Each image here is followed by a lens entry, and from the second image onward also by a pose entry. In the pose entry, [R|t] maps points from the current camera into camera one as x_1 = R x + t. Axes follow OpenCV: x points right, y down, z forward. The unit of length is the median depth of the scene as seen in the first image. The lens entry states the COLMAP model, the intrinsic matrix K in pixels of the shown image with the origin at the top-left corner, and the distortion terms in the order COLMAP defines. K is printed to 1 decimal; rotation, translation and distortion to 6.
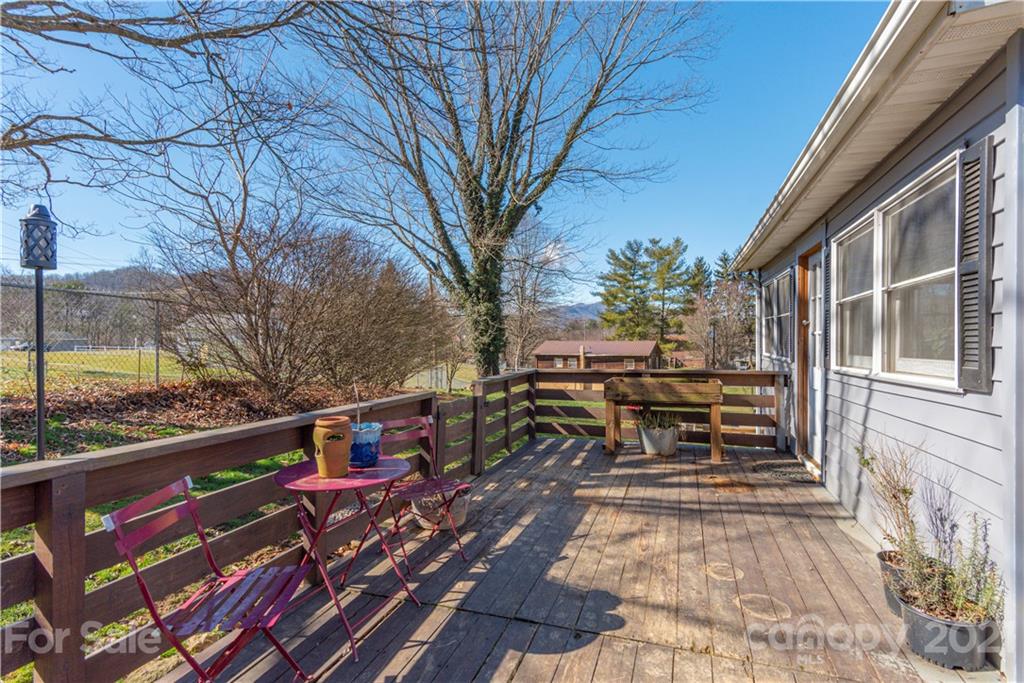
lens RADIAL K [[491.4, 0, 512.0], [0, 491.4, 341.5], [0, 0, 1]] dist [0.002446, 0.000618]
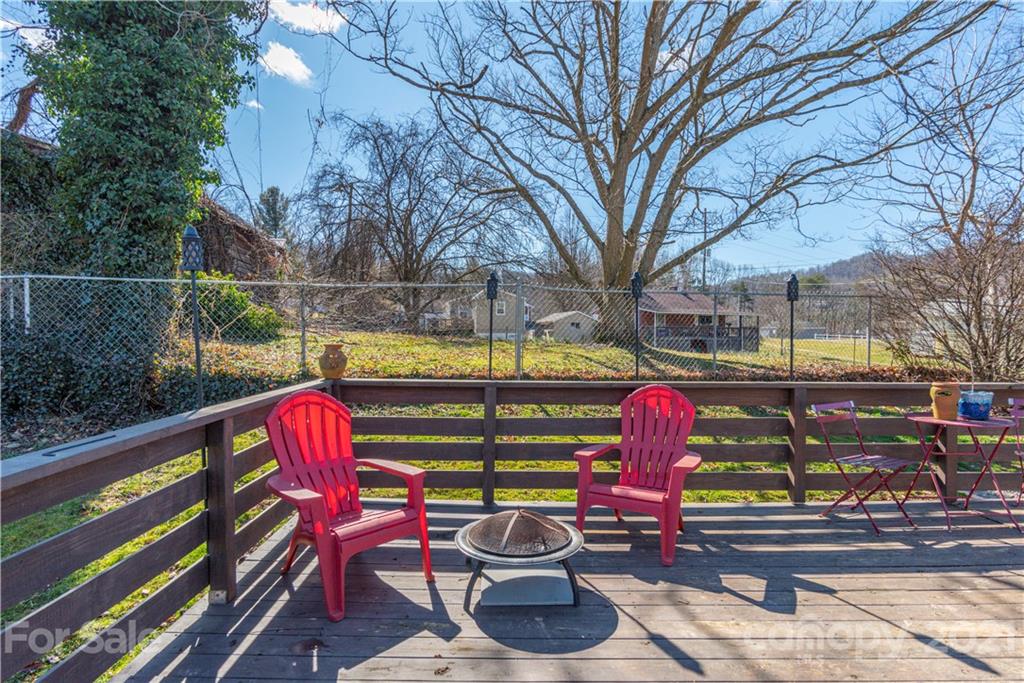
lens RADIAL K [[547.4, 0, 512.0], [0, 547.4, 341.5], [0, 0, 1]] dist [0.000543, -0.000417]
pose [[0.331955, 0.023768, -0.942996, 0.199523], [-0.004988, 0.999713, 0.023441, -0.001010], [0.943282, -0.003077, 0.331978, -0.211419]]
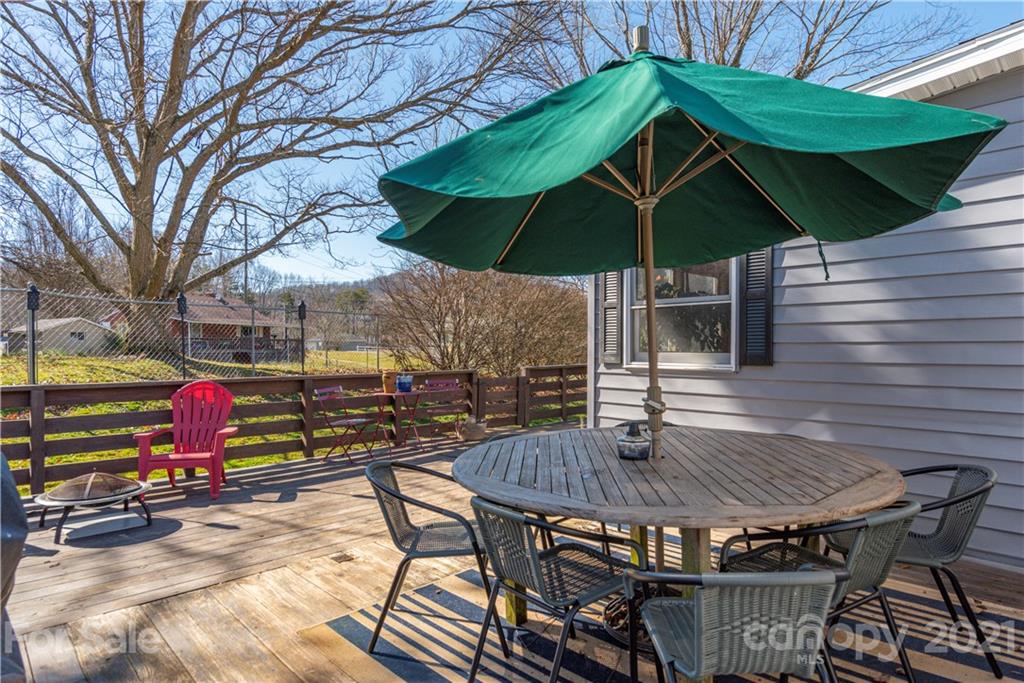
lens RADIAL K [[594.3, 0, 514.0], [0, 594.3, 369.4], [0, 0, 1]] dist [0.003924, -0.001460]
pose [[0.888702, 0.025147, -0.457795, 0.410989], [-0.005922, 0.999041, 0.043382, 0.002015], [0.458446, -0.035843, 0.887999, -0.366990]]
